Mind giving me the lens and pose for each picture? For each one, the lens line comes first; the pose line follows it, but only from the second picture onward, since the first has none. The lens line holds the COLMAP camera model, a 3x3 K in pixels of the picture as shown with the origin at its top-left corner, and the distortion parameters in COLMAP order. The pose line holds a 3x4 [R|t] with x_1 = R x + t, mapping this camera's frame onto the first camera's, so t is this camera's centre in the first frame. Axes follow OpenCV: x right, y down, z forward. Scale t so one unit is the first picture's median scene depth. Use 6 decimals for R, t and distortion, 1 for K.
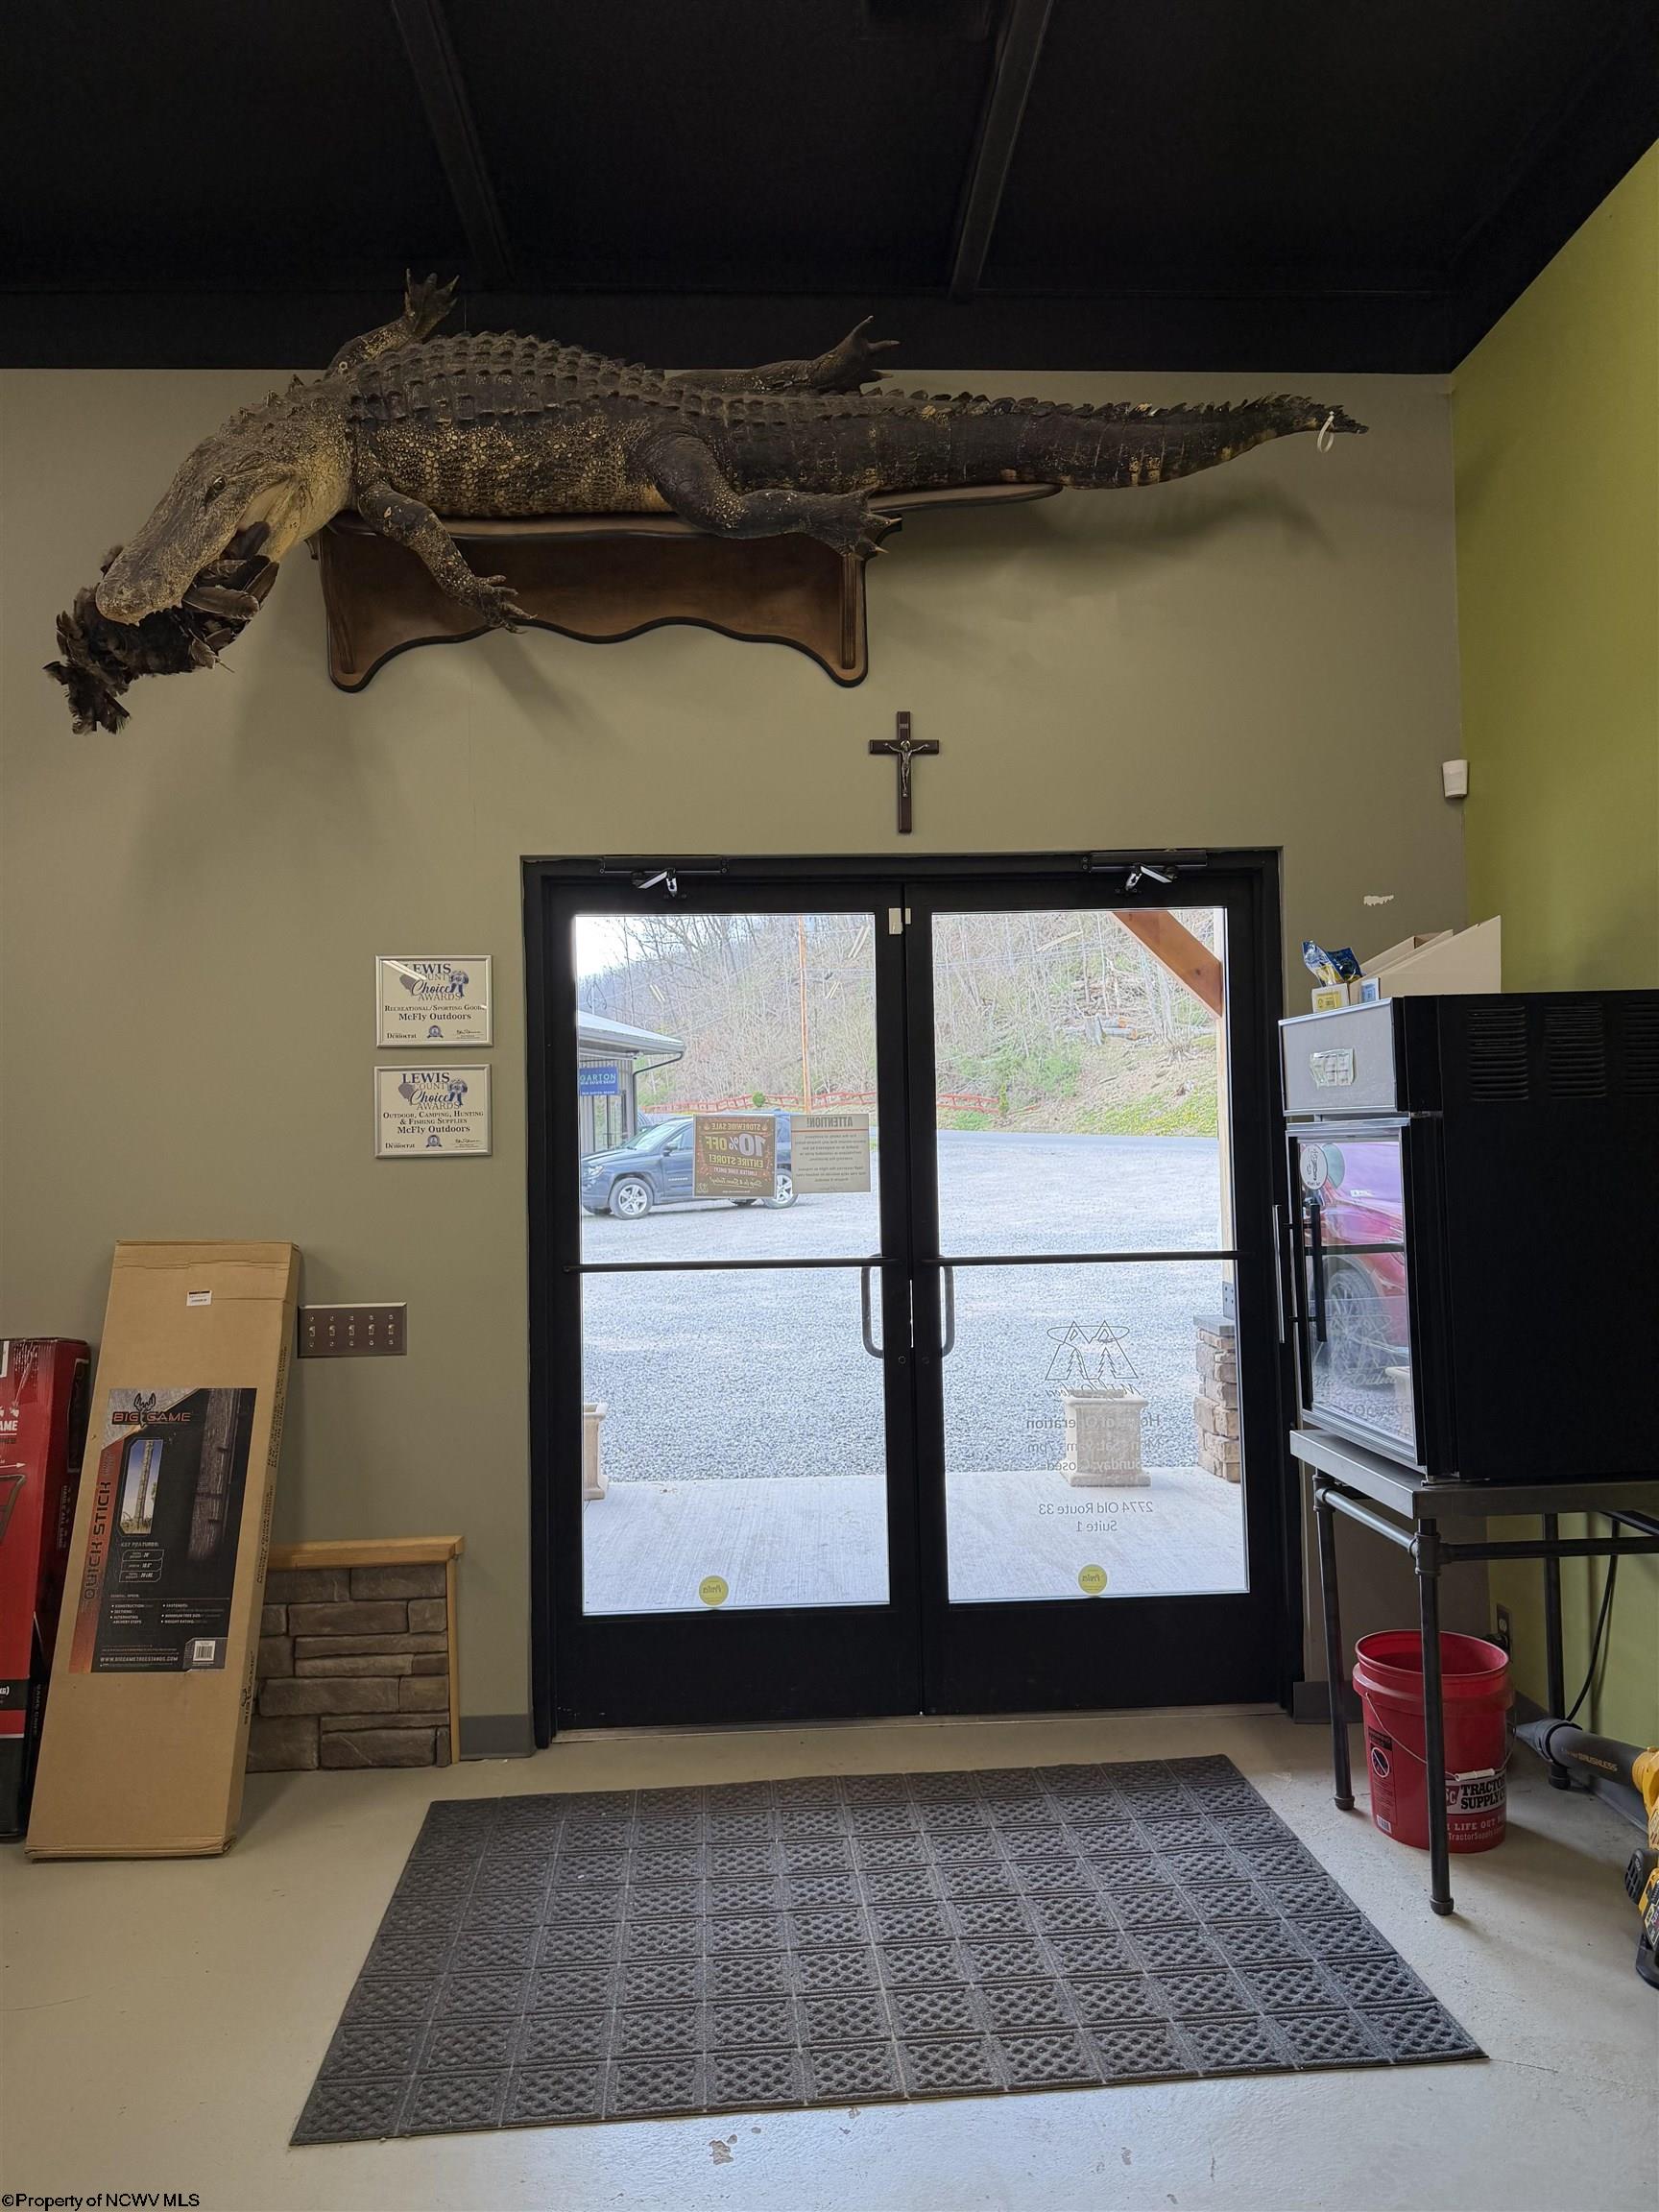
lens RADIAL K [[1574.7, 0, 833.1], [0, 1574.7, 1105.2], [0, 0, 1]] dist [0.029528, -0.033167]
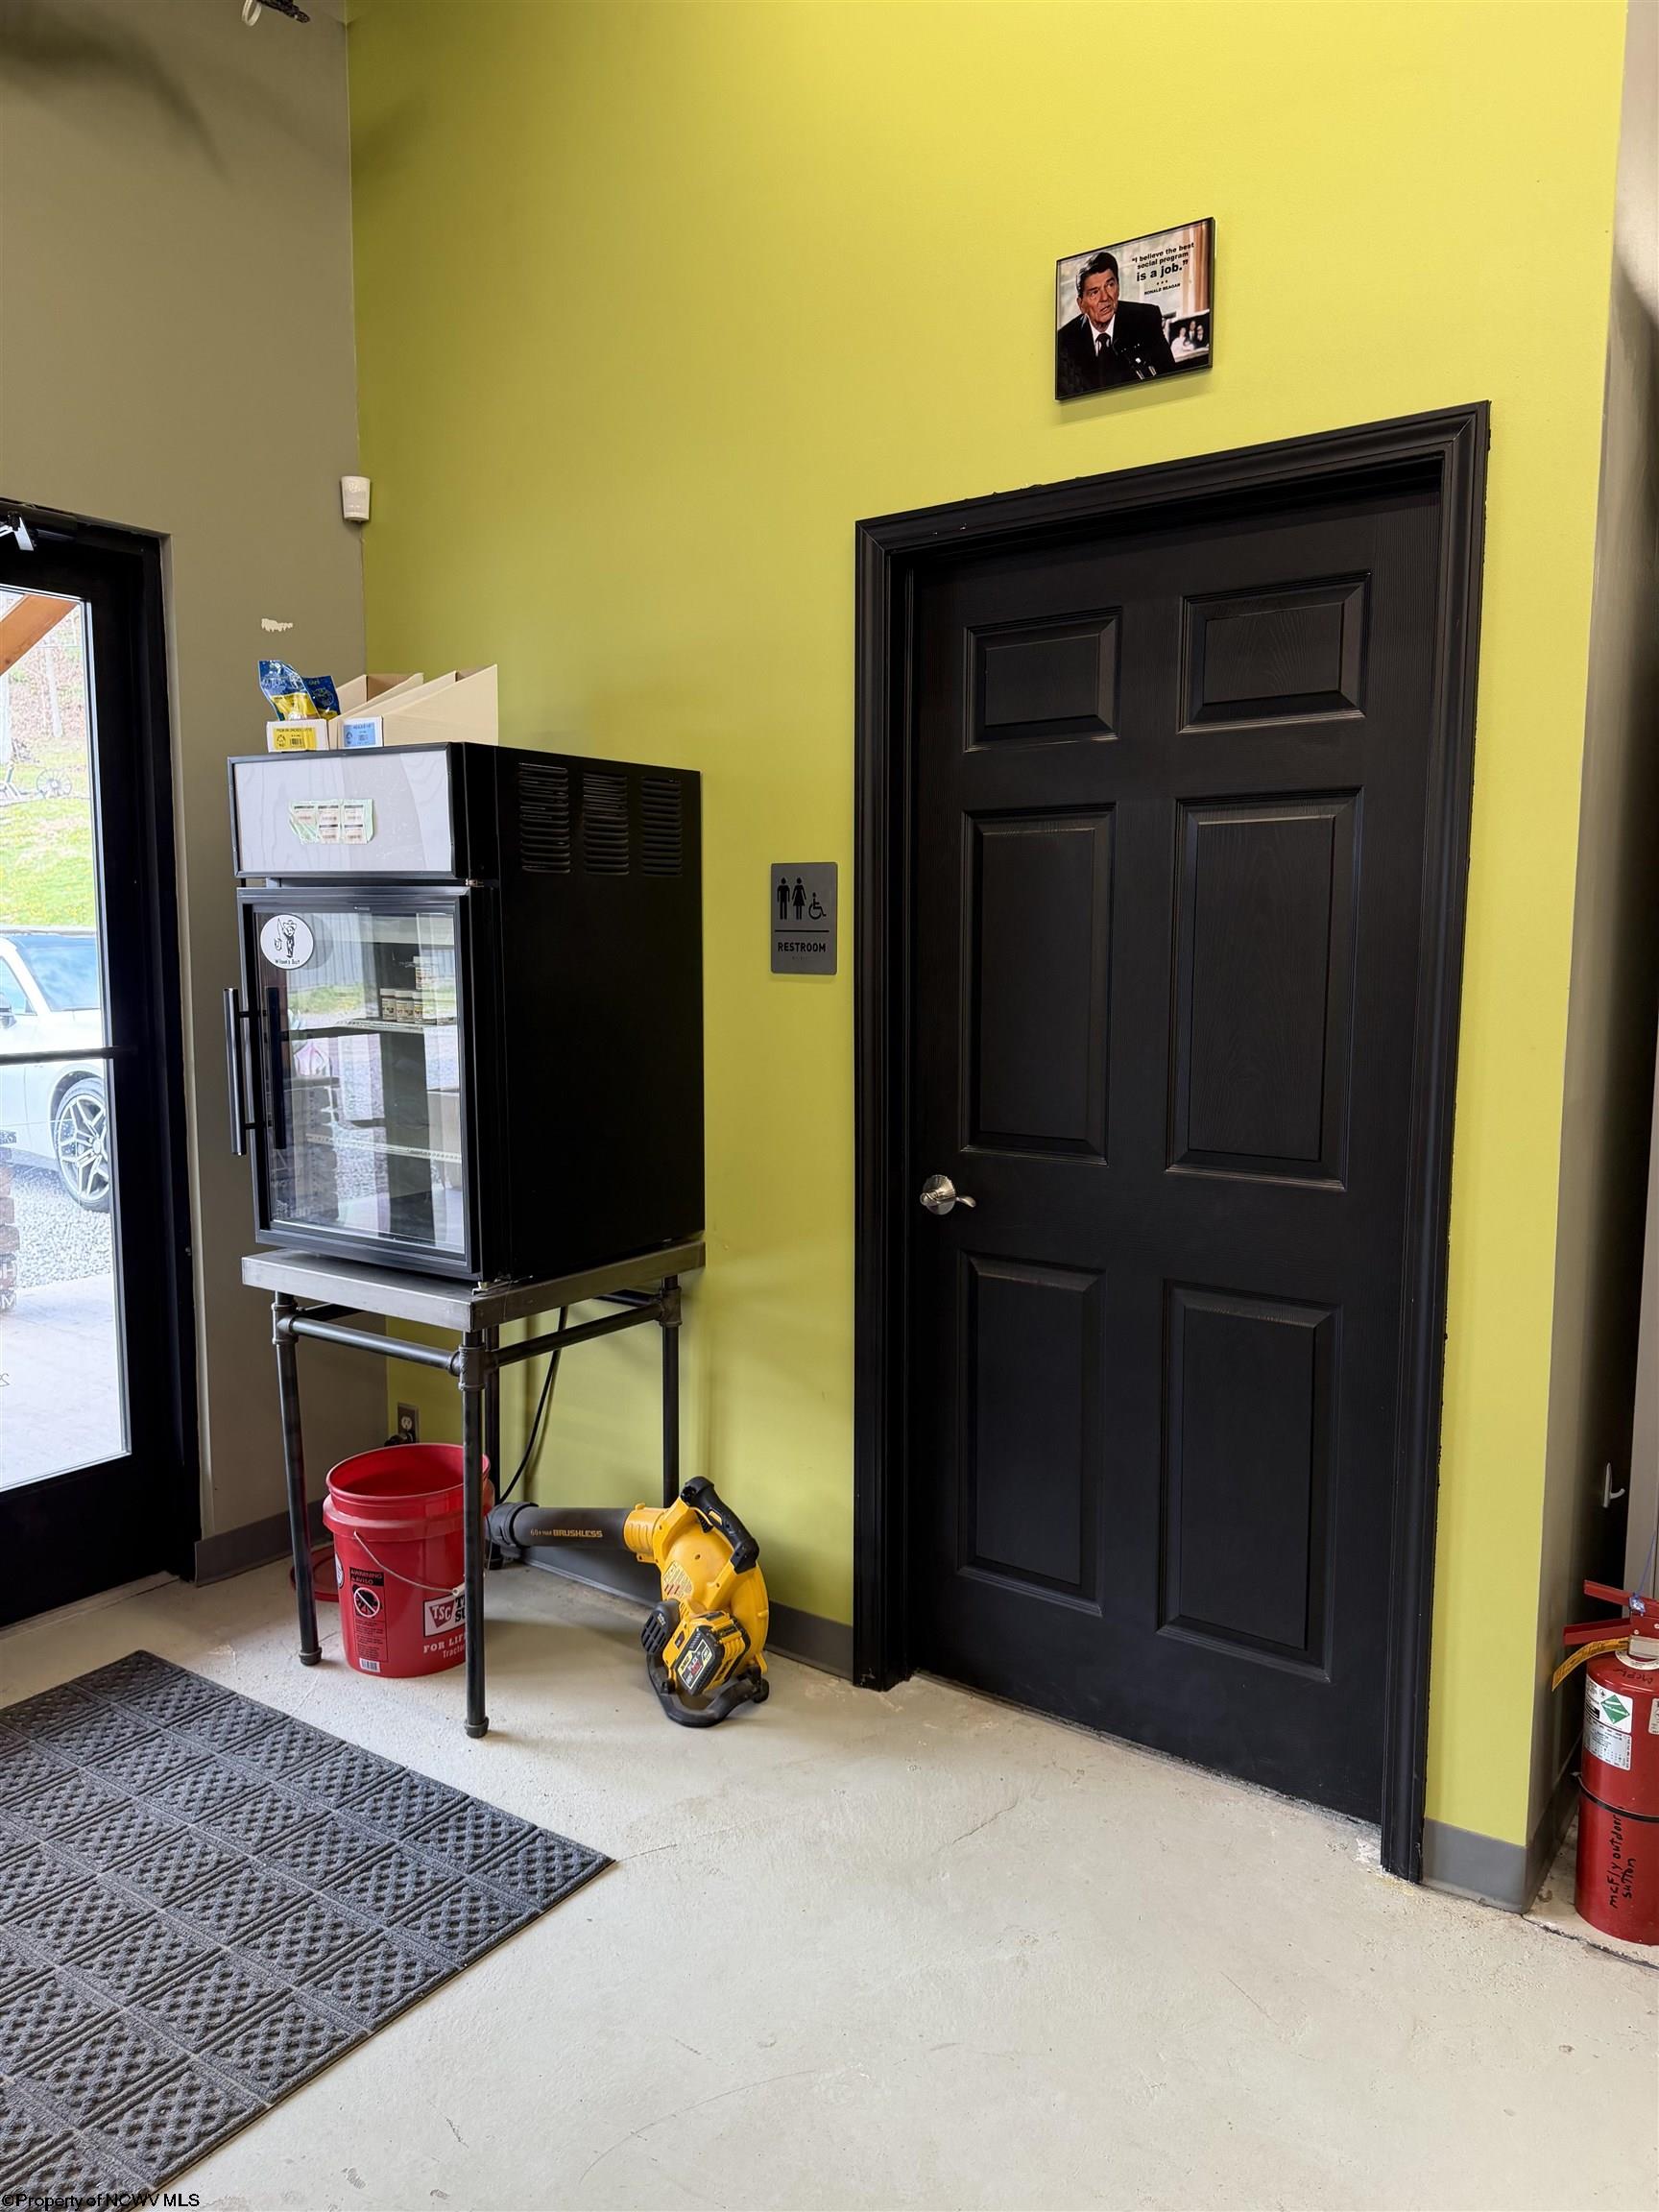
lens RADIAL K [[1574.7, 0, 819.1], [0, 1574.7, 1106.7], [0, 0, 1]] dist [0.029528, -0.033167]
pose [[0.623041, -0.064562, 0.779520, -0.199638], [-0.041920, 0.992399, 0.115699, 0.020286], [-0.781065, -0.104762, 0.615599, 0.298350]]
